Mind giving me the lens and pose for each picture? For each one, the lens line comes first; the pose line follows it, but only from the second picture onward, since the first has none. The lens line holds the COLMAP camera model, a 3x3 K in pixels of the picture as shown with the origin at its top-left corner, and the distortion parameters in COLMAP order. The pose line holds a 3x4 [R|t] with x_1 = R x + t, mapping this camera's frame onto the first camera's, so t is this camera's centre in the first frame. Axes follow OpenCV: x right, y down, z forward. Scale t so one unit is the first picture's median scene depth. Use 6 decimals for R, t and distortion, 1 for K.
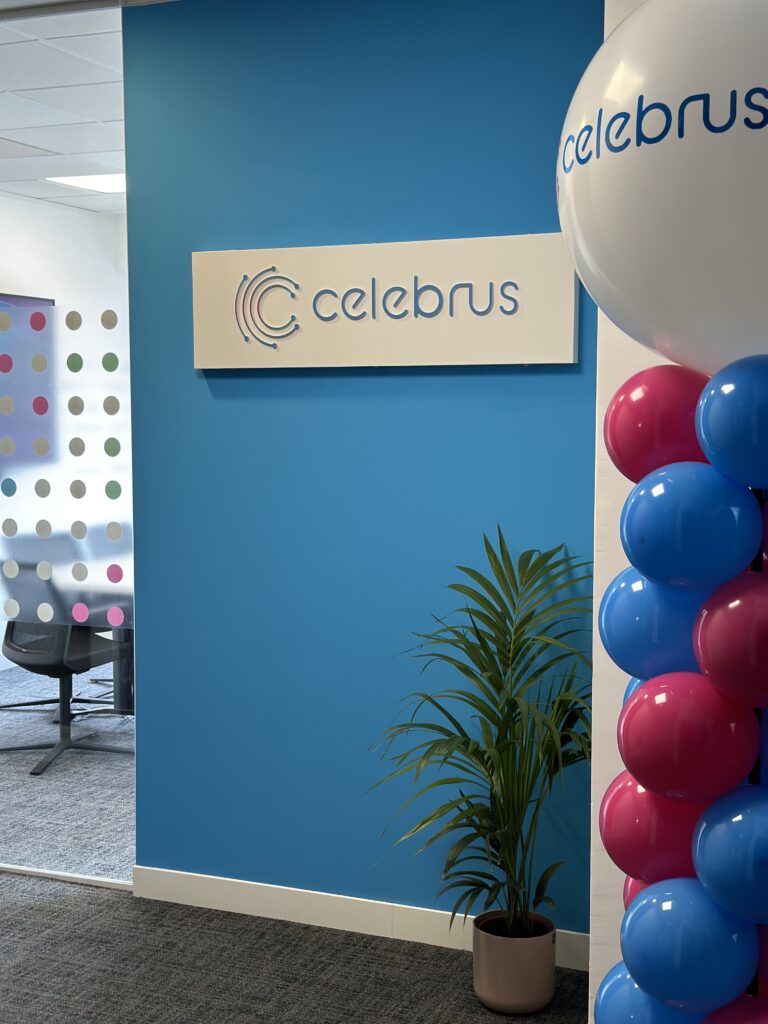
lens RADIAL K [[1449.9, 0, 387.2], [0, 1449.9, 517.2], [0, 0, 1]] dist [0.127802, 0.000000]
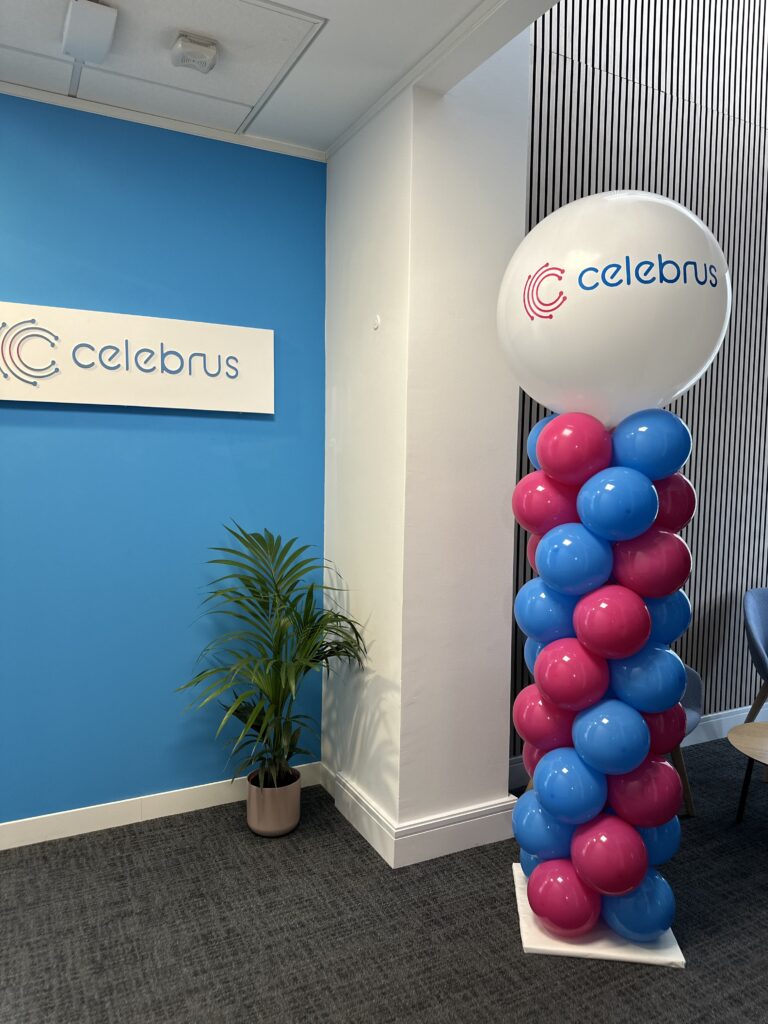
lens RADIAL K [[725.6, 0, 386.9], [0, 725.6, 512.3], [0, 0, 1]] dist [0.035628, -0.012223]
pose [[0.626466, -0.038471, 0.778499, -0.388053], [0.043114, 0.998962, 0.014671, -0.004458], [-0.778256, 0.024373, 0.627474, 0.387989]]
